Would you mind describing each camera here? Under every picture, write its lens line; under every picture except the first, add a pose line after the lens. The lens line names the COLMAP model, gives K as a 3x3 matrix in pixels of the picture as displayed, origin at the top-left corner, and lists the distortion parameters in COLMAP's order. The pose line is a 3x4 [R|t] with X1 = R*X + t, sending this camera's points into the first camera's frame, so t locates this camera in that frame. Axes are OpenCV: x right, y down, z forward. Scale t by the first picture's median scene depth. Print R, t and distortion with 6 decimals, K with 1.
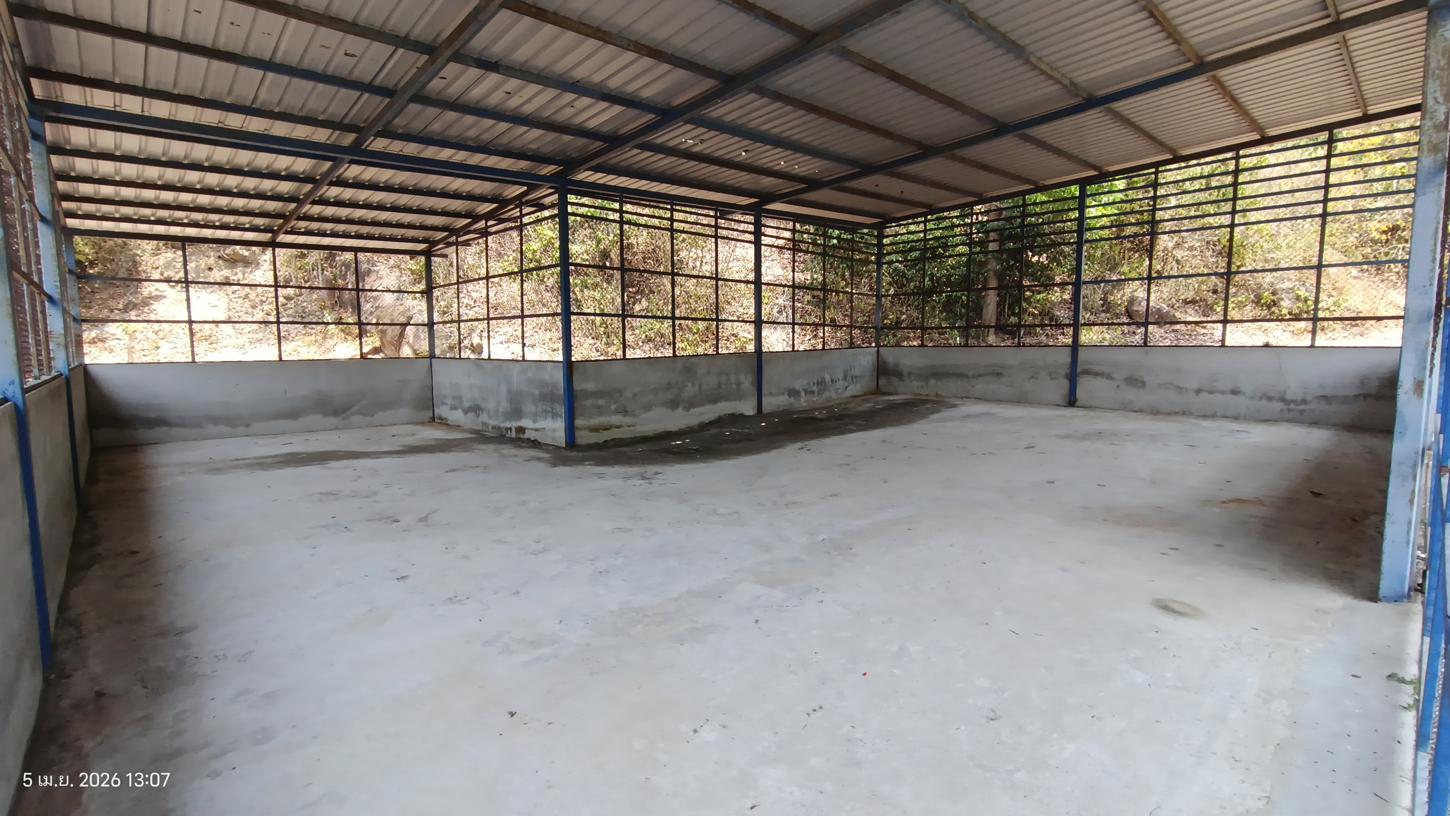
lens RADIAL K [[664.6, 0, 713.9], [0, 664.6, 412.0], [0, 0, 1]] dist [-0.031613, 0.017597]
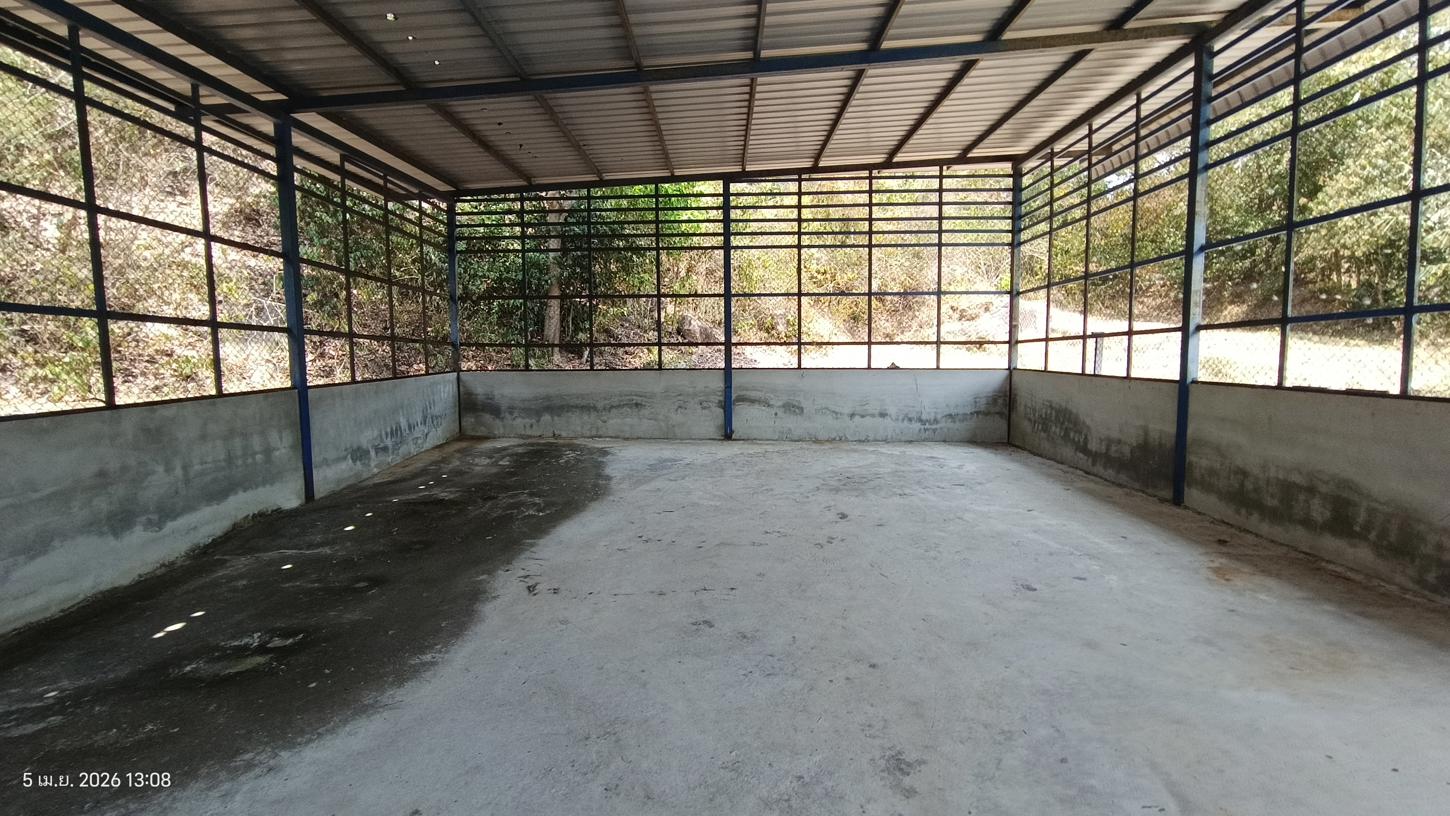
lens RADIAL K [[664.6, 0, 713.1], [0, 664.6, 417.0], [0, 0, 1]] dist [-0.031613, 0.017597]
pose [[0.688215, -0.062511, 0.722809, -0.098036], [0.074619, 0.997096, 0.015185, -0.056057], [-0.721660, 0.043485, 0.690881, 0.451968]]
